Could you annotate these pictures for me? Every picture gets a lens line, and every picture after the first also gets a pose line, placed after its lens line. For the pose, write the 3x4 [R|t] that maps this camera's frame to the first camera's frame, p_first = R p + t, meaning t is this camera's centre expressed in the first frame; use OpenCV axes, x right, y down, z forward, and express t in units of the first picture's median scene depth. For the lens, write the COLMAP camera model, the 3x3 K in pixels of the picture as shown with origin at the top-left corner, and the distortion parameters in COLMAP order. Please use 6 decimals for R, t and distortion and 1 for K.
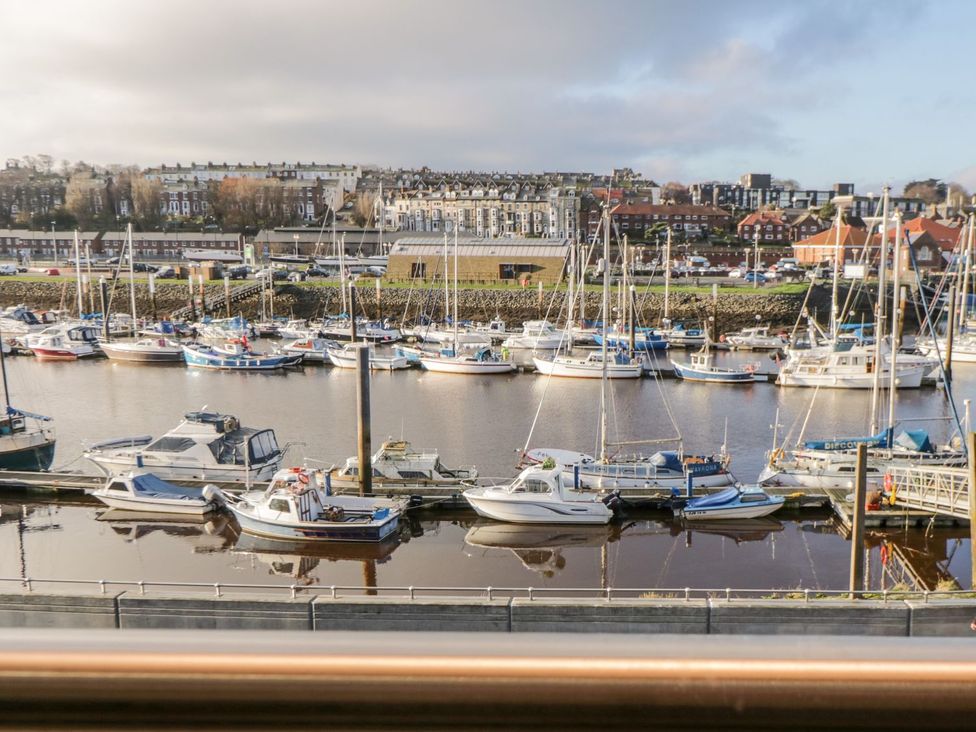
lens RADIAL K [[1145.9, 0, 490.7], [0, 1145.9, 365.1], [0, 0, 1]] dist [0.001799, 0.000000]
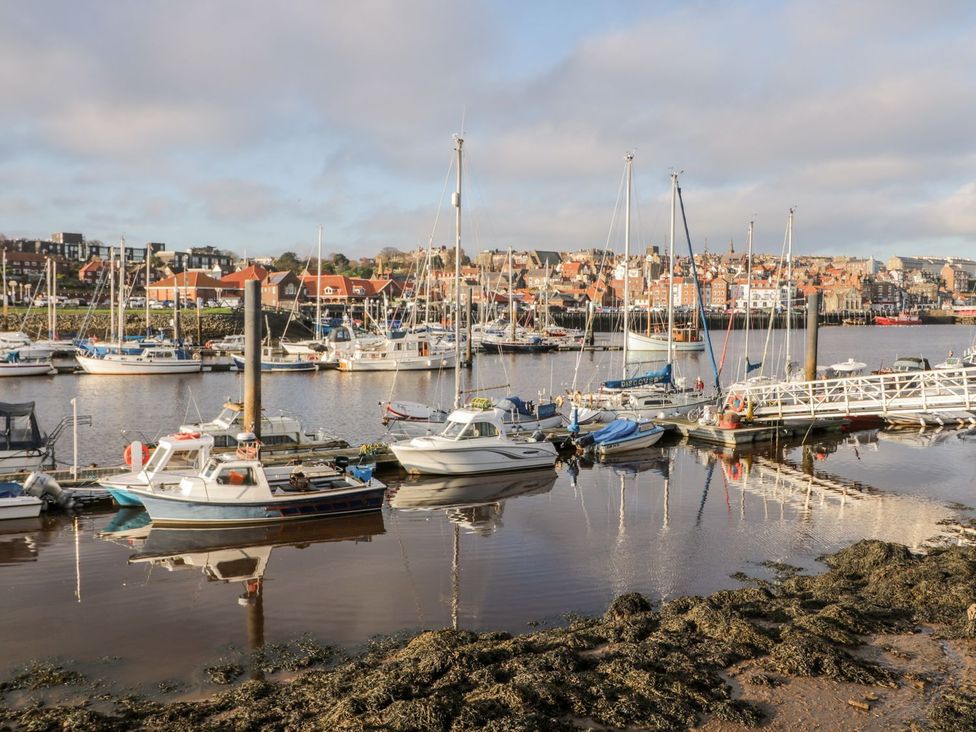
lens RADIAL K [[923.1, 0, 488.5], [0, 923.1, 366.7], [0, 0, 1]] dist [0.020838, 0.000000]
pose [[0.796862, -0.032087, 0.603308, -0.340206], [0.048936, 0.998736, -0.011517, 0.058954], [-0.602176, 0.038701, 0.797425, 0.390674]]
